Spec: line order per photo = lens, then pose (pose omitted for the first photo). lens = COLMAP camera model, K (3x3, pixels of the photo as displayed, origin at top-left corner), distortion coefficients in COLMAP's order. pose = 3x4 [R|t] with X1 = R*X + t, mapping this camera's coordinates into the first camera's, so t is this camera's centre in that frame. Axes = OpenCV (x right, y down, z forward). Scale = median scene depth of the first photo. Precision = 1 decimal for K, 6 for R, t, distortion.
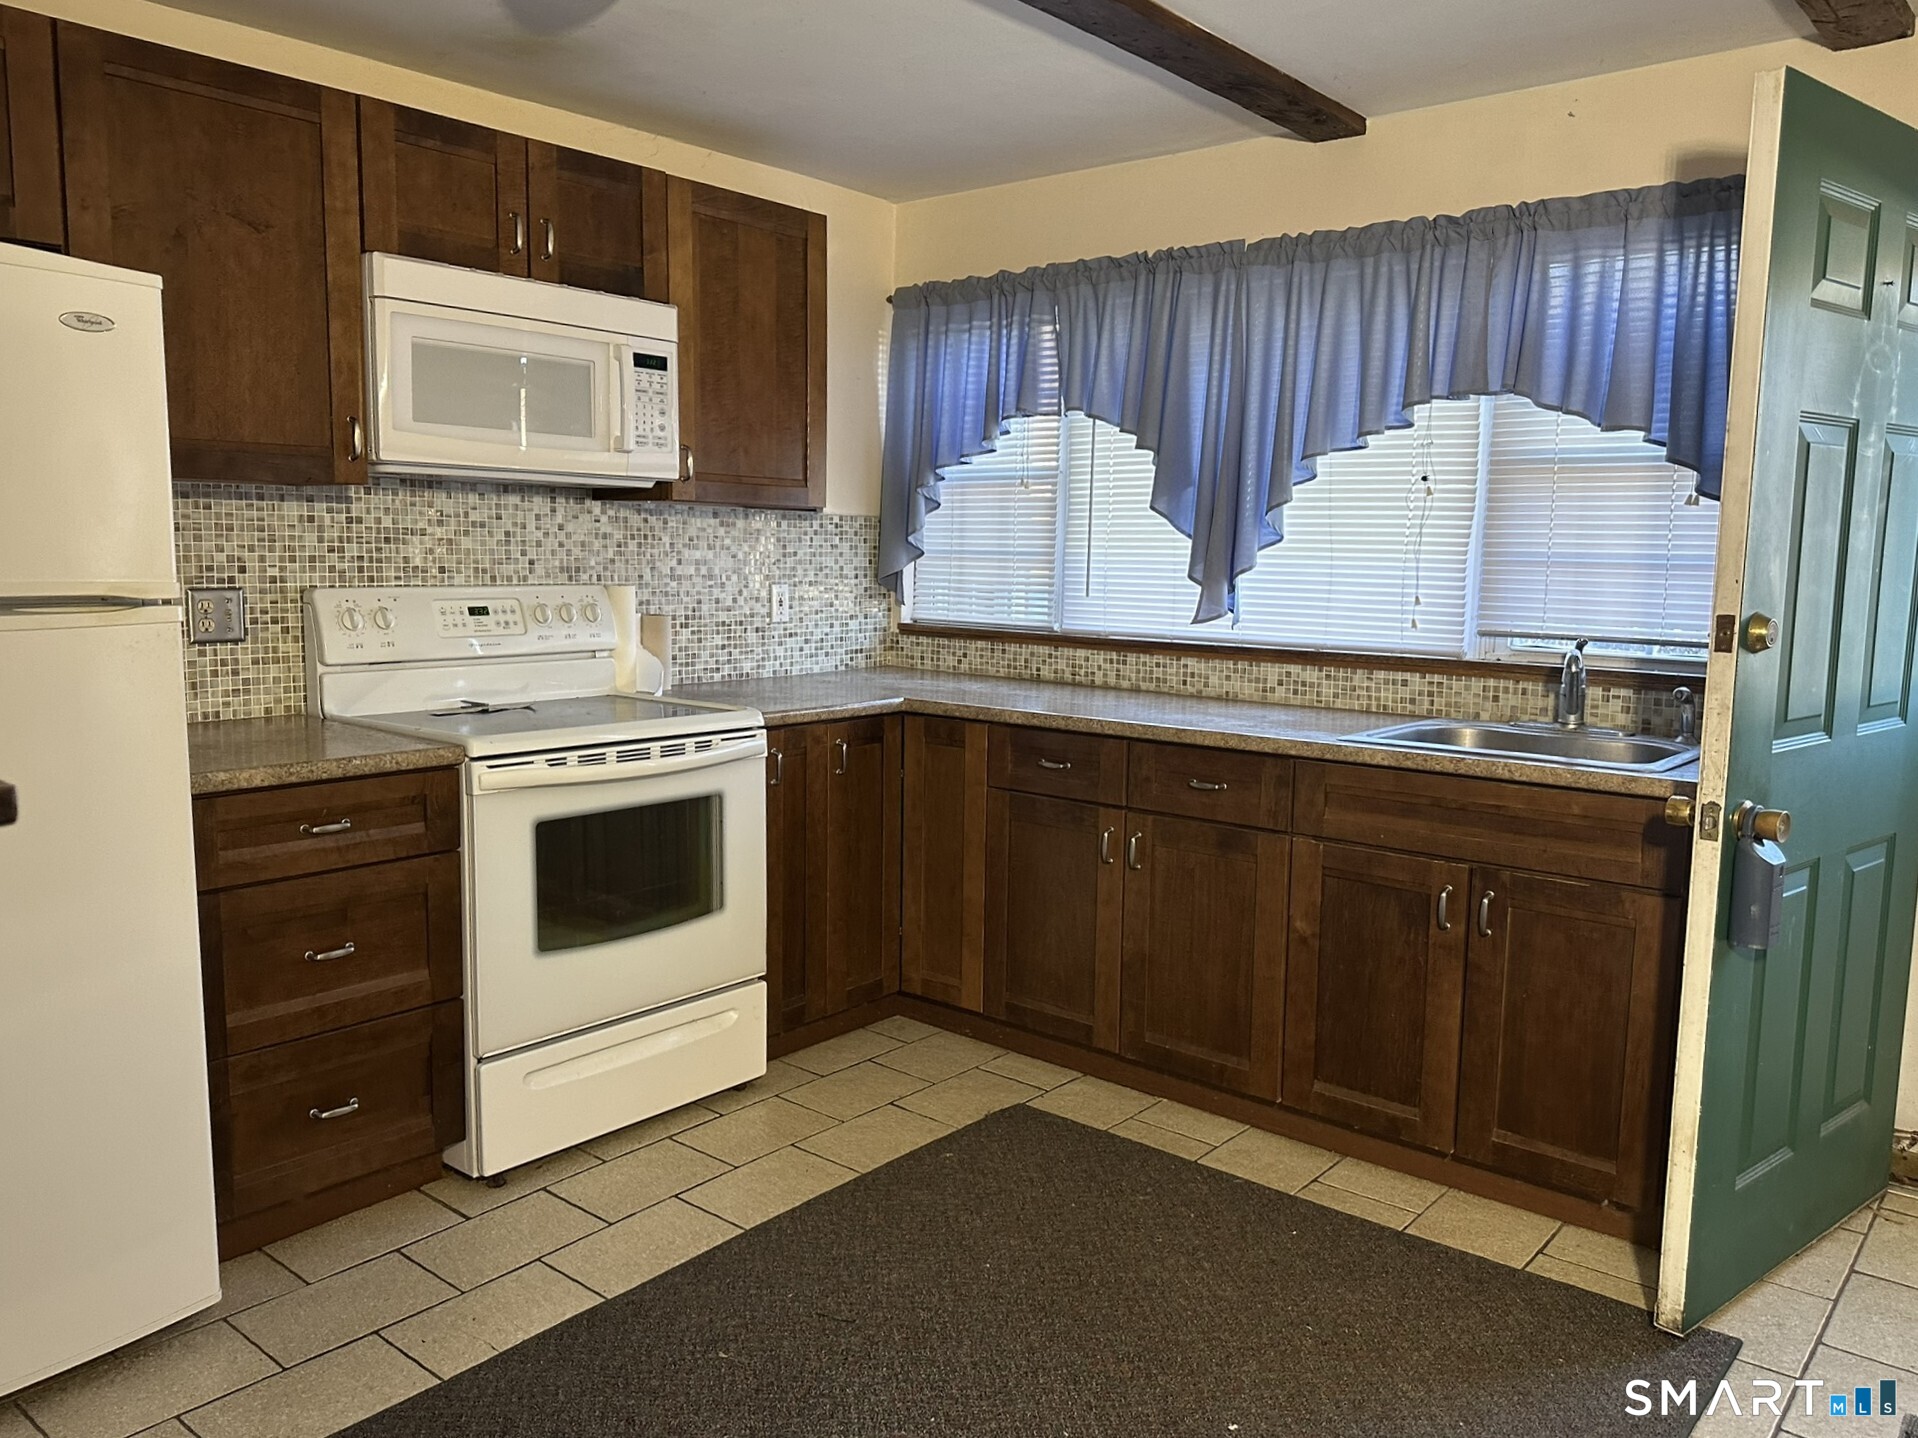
lens RADIAL K [[1425.0, 0, 1024.4], [0, 1425.0, 717.3], [0, 0, 1]] dist [0.170257, -0.354343]
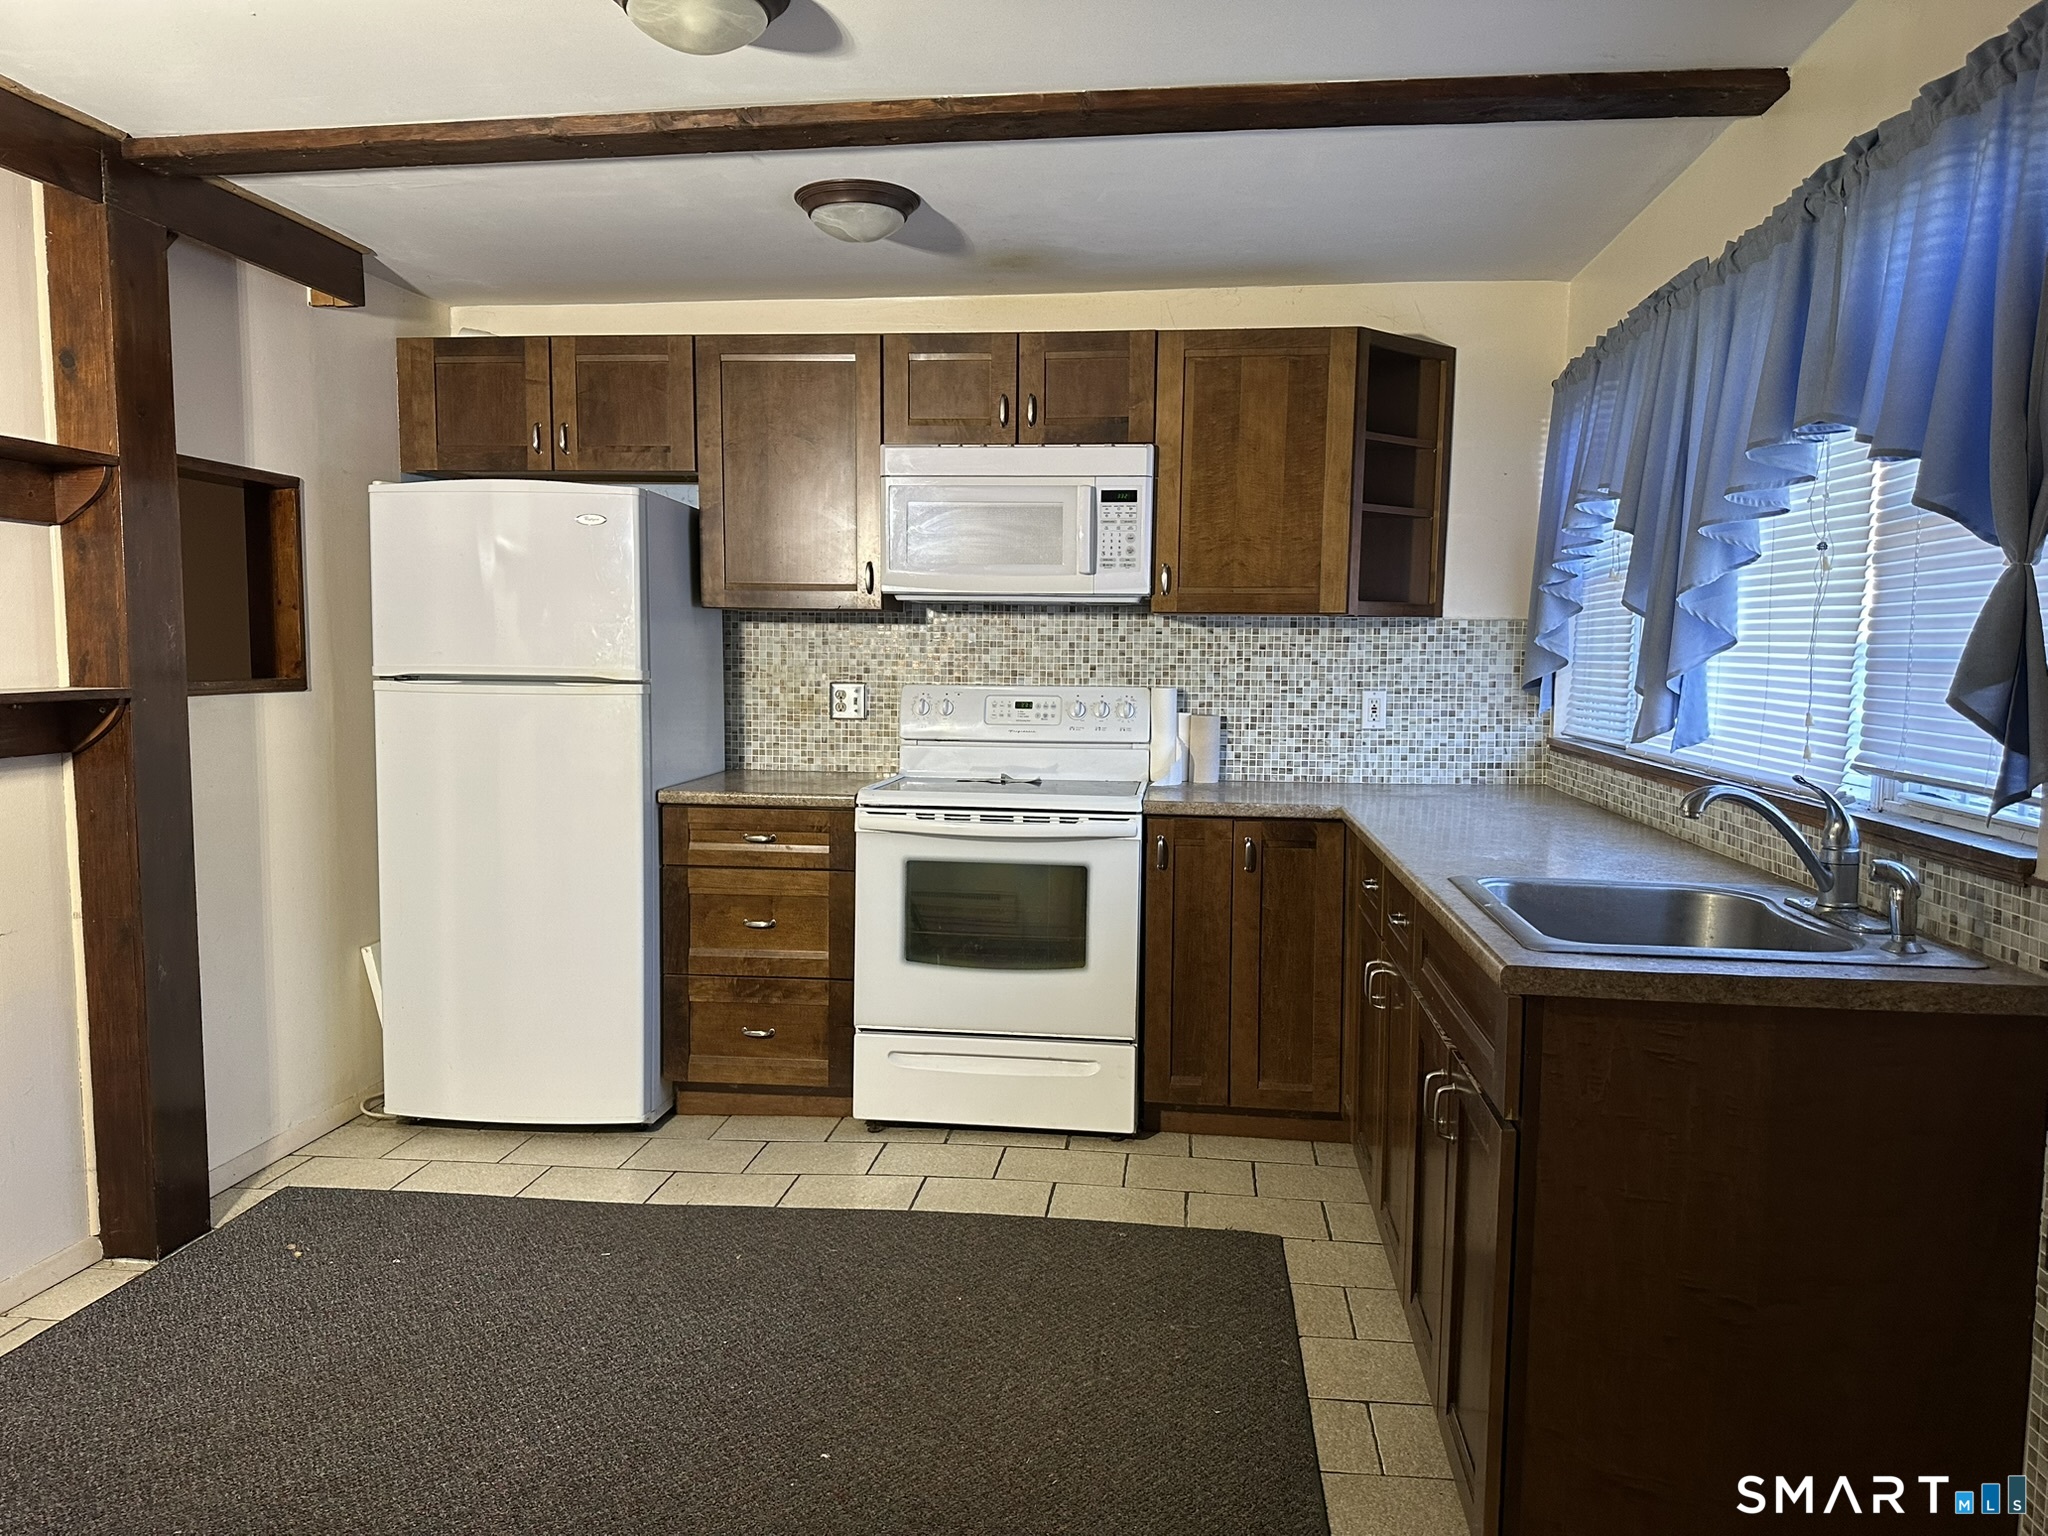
lens RADIAL K [[1521.6, 0, 1093.8], [0, 1521.6, 766.1], [0, 0, 1]] dist [0.170257, -0.354343]
pose [[0.514373, 0.050941, -0.856052, 0.780254], [-0.103225, 0.994654, -0.002835, -0.021558], [0.851332, 0.089825, 0.516881, 0.351342]]
